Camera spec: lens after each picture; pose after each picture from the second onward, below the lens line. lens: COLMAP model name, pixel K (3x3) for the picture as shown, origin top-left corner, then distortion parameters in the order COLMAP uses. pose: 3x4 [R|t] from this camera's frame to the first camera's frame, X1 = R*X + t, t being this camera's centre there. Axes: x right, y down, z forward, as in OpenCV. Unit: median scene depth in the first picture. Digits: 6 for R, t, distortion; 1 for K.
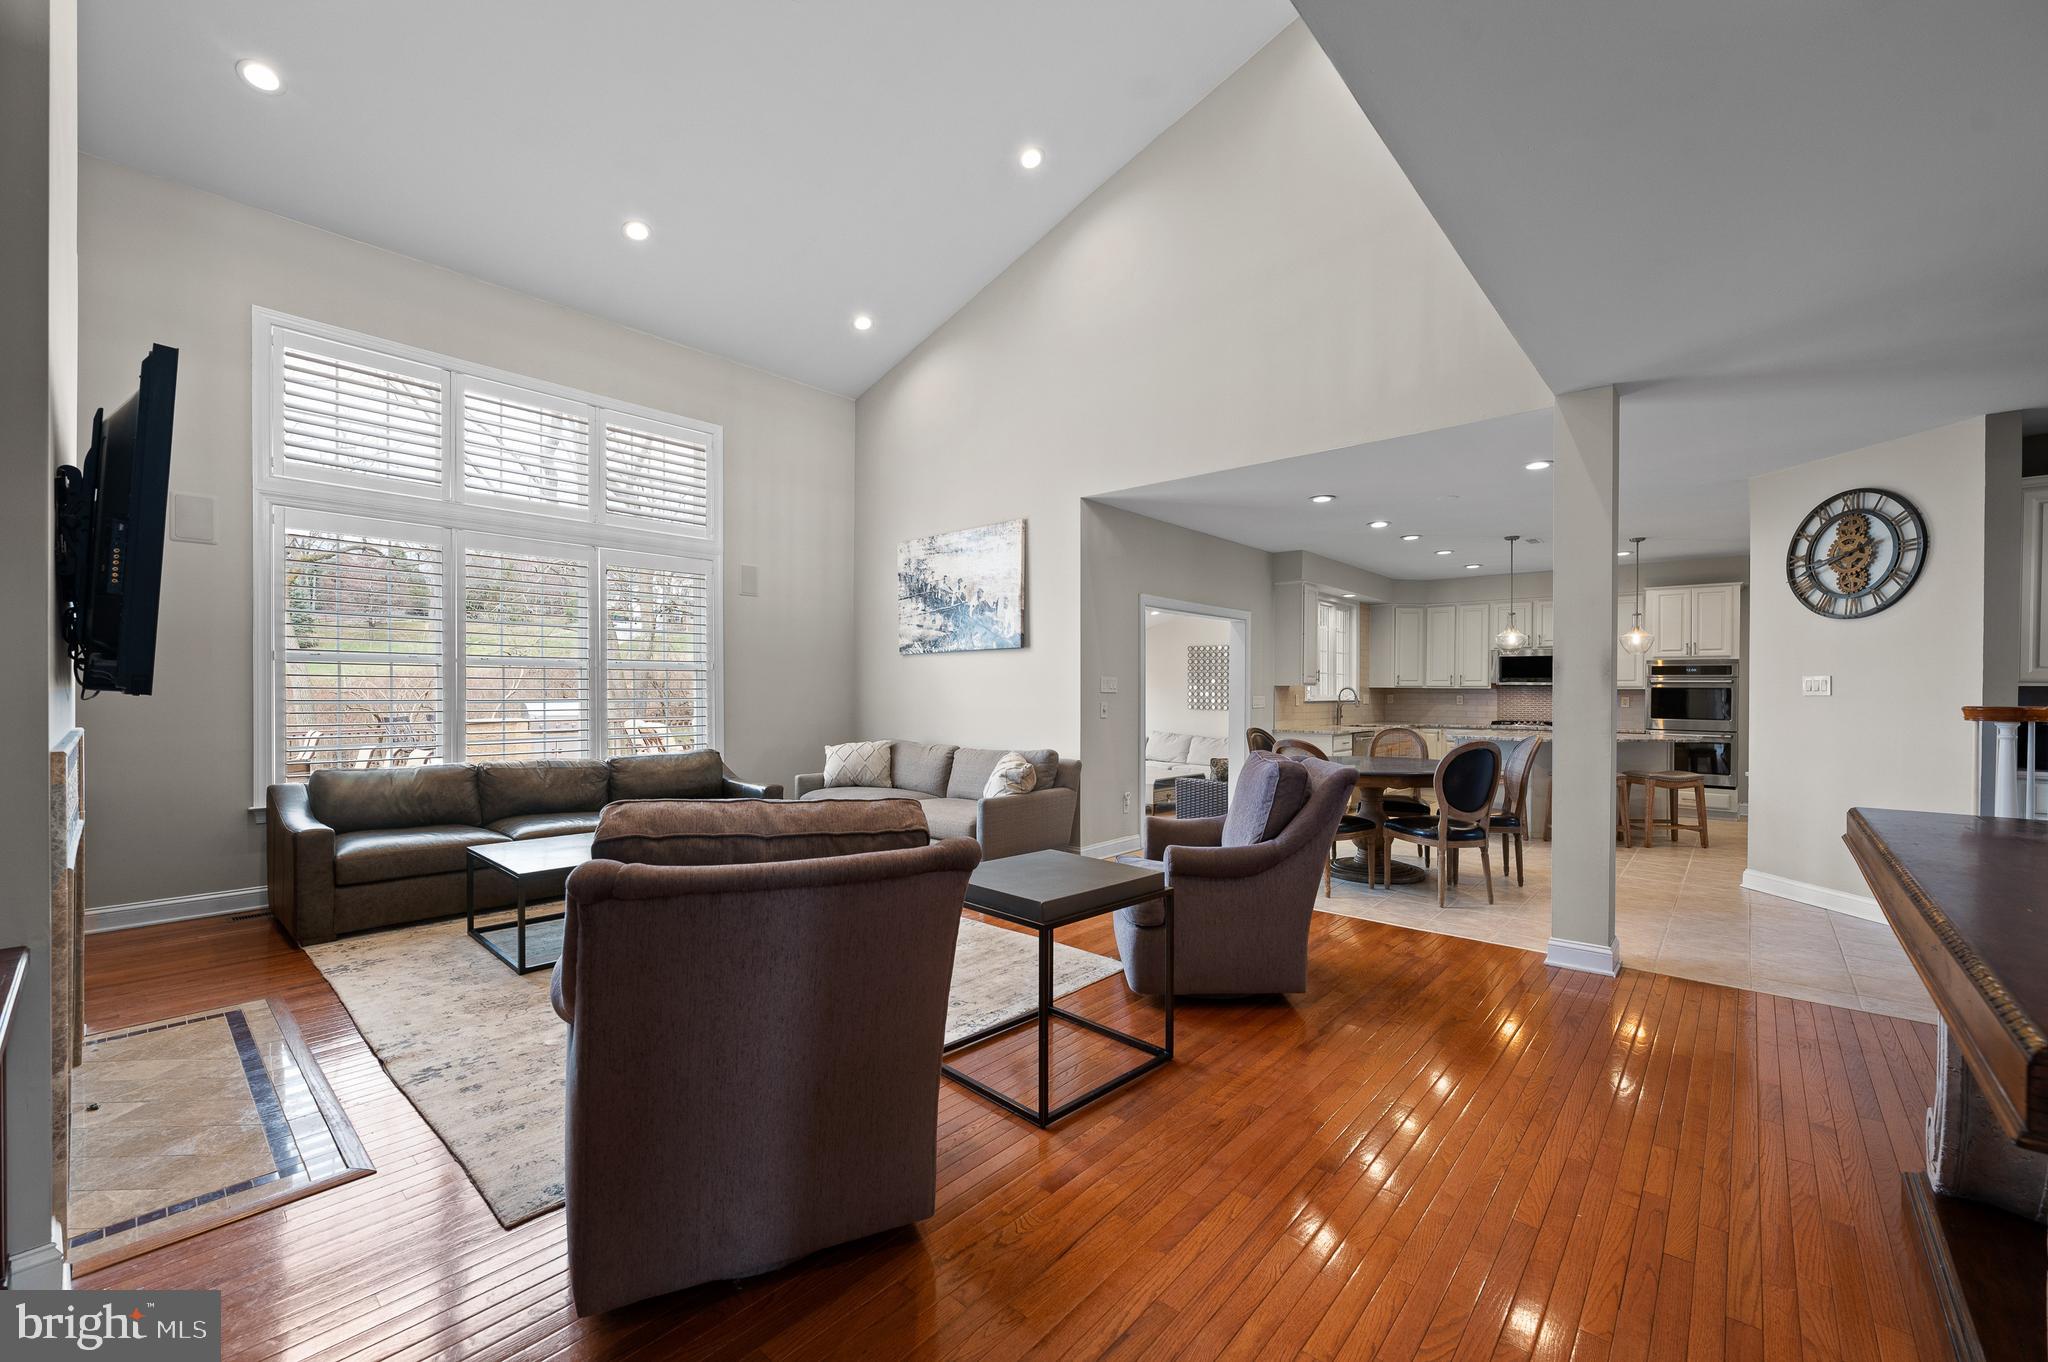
lens RADIAL K [[802.6, 0, 1033.2], [0, 802.6, 698.6], [0, 0, 1]] dist [-0.001036, -0.000243]
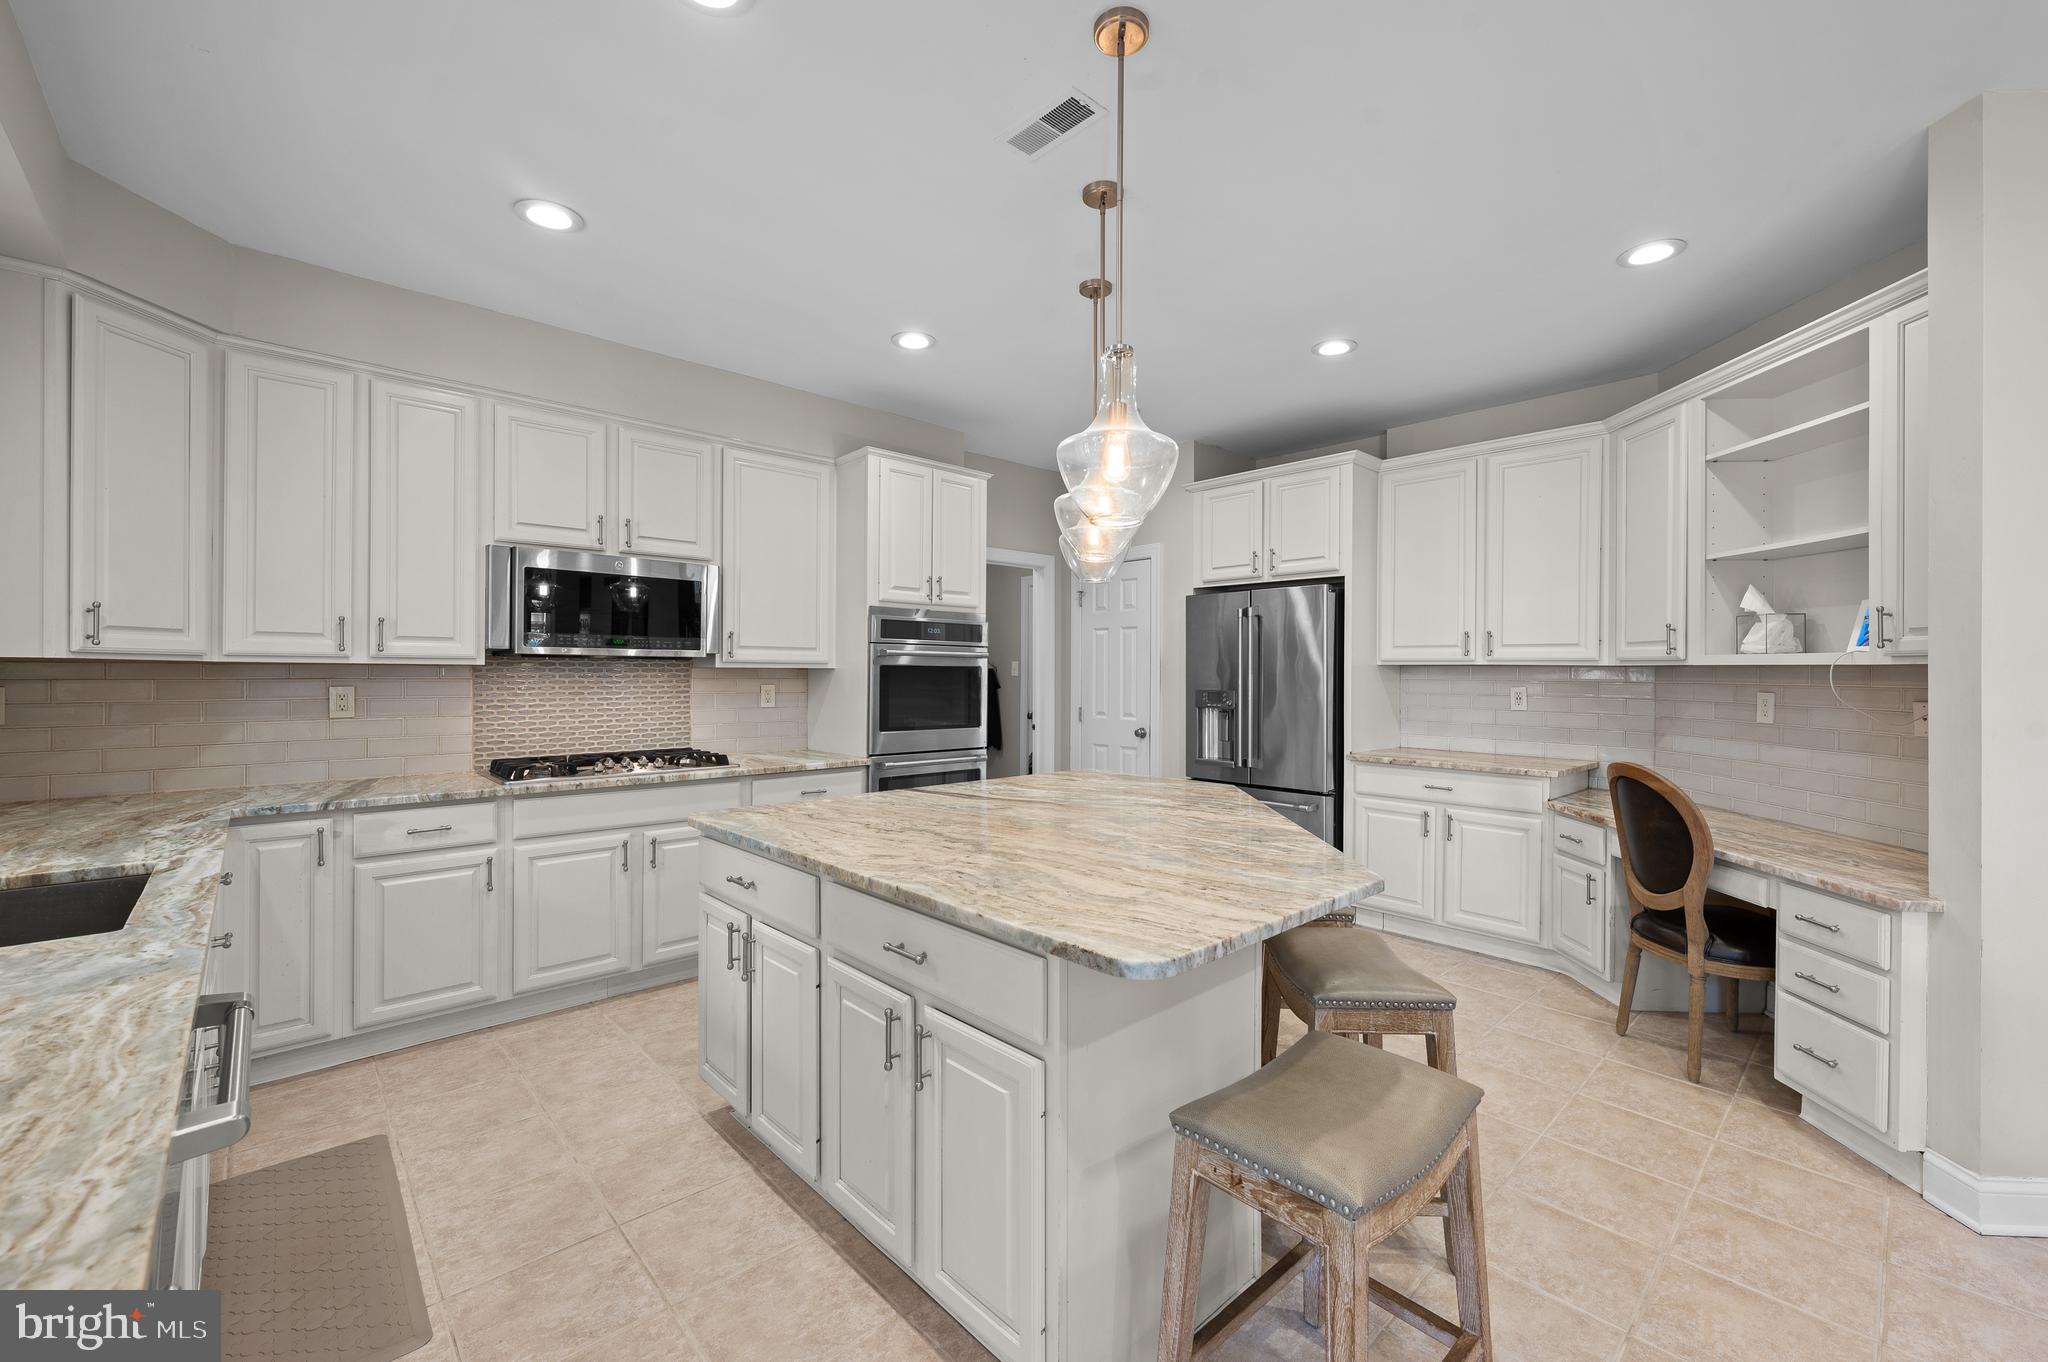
lens RADIAL K [[831.8, 0, 1030.9], [0, 831.8, 672.9], [0, 0, 1]] dist [0.000153, 0.000047]
pose [[0.089121, -0.006475, 0.996000, 0.285467], [0.008311, 0.999949, 0.005757, -0.010002], [-0.995986, 0.007765, 0.089170, 0.829277]]
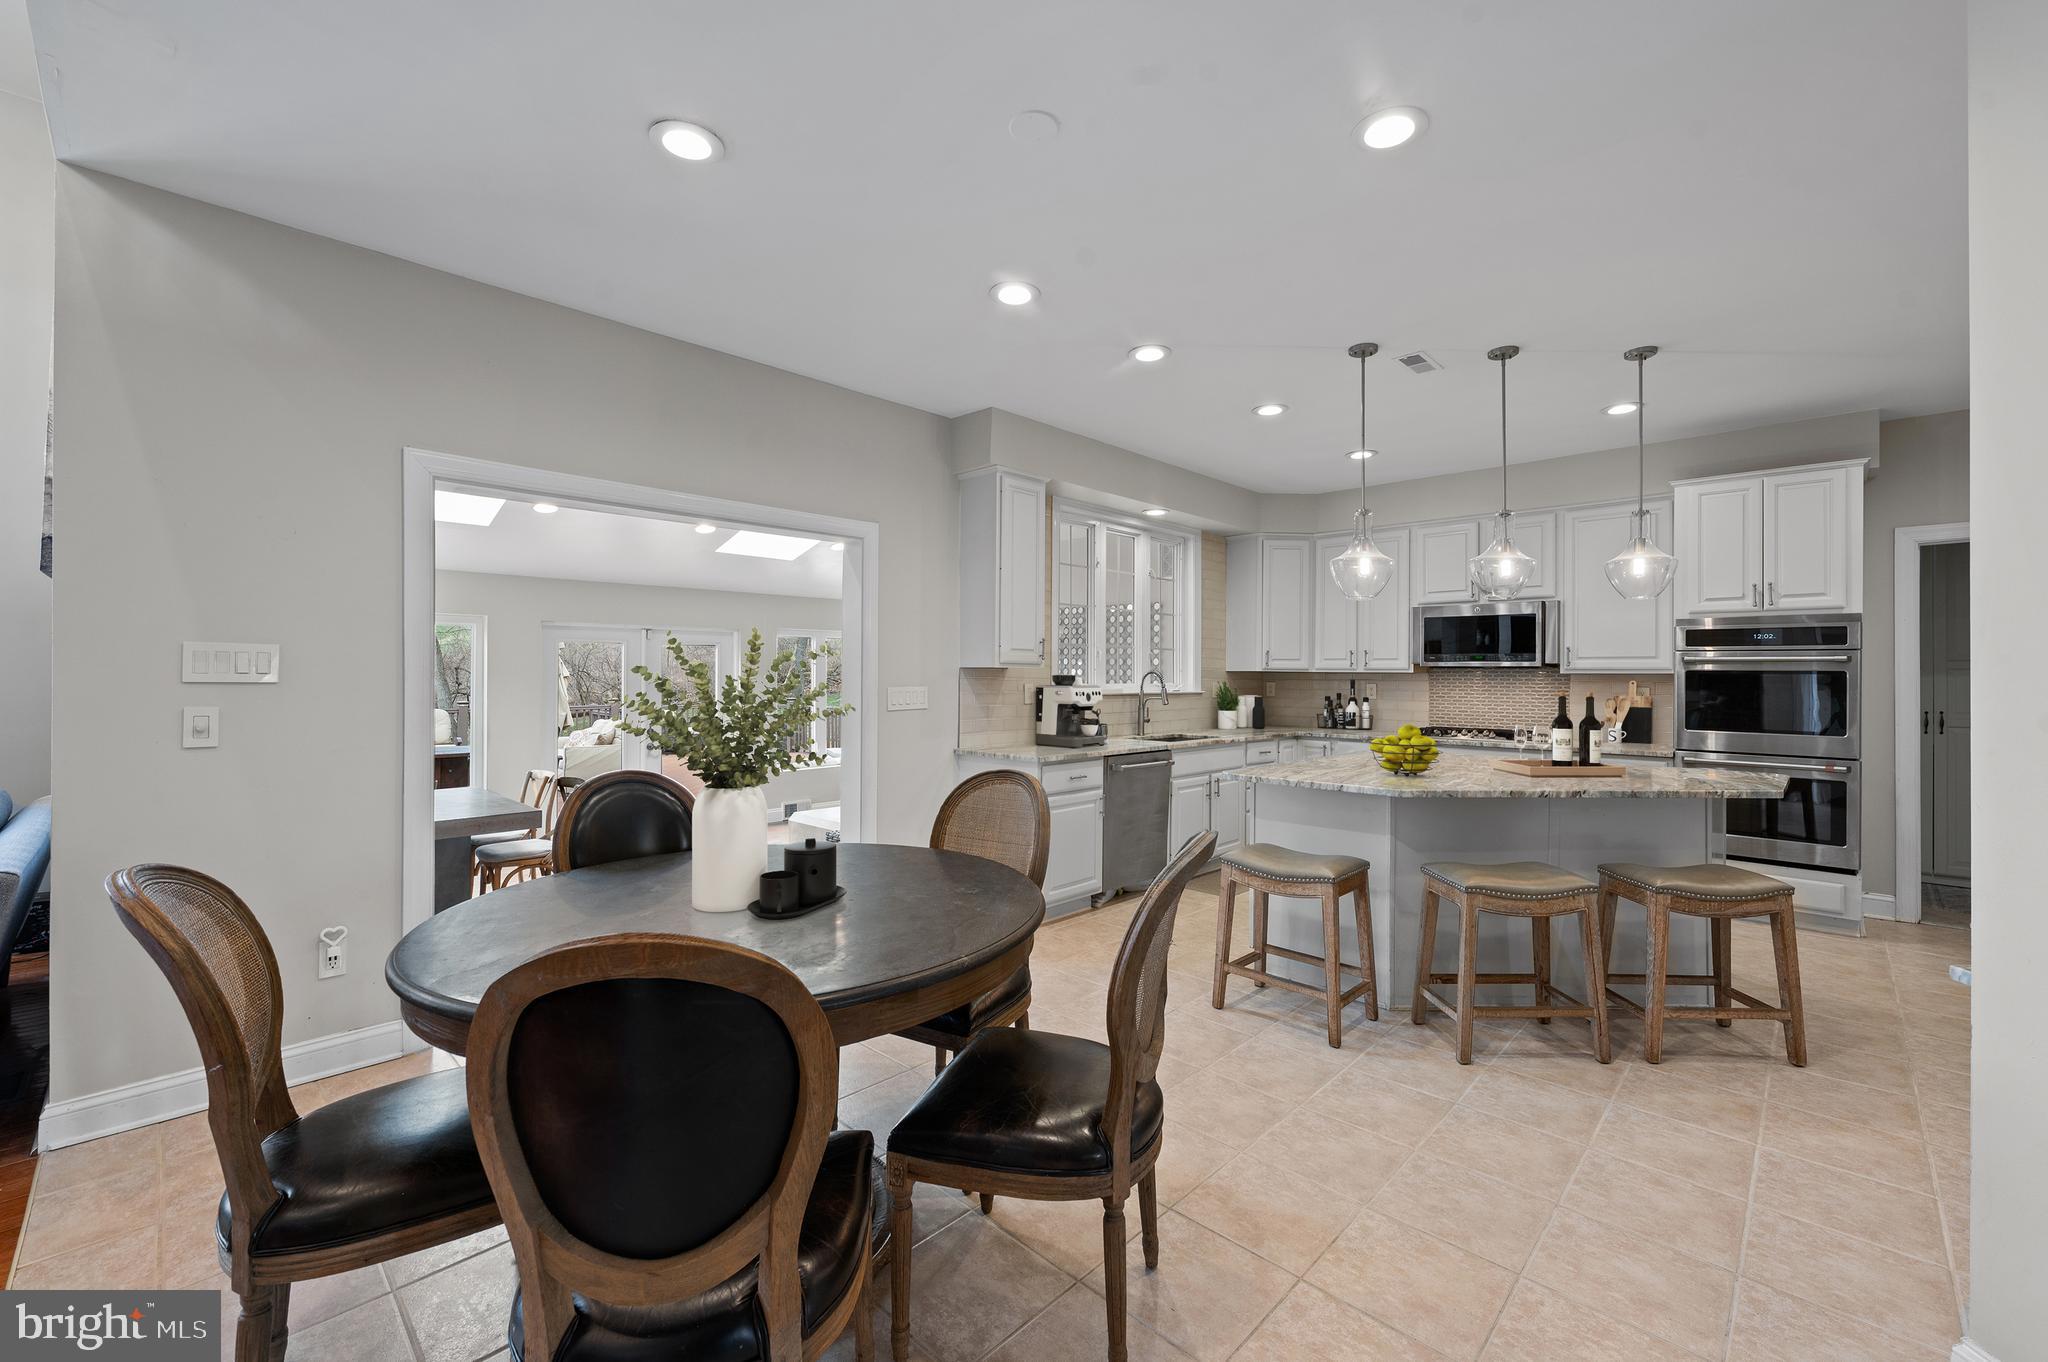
lens RADIAL K [[831.8, 0, 1030.9], [0, 831.8, 672.9], [0, 0, 1]] dist [0.000153, 0.000047]
pose [[0.999179, -0.001894, -0.040459, 0.347569], [0.001303, 0.999892, -0.014635, -0.003877], [0.040483, 0.014570, 0.999074, 0.419052]]
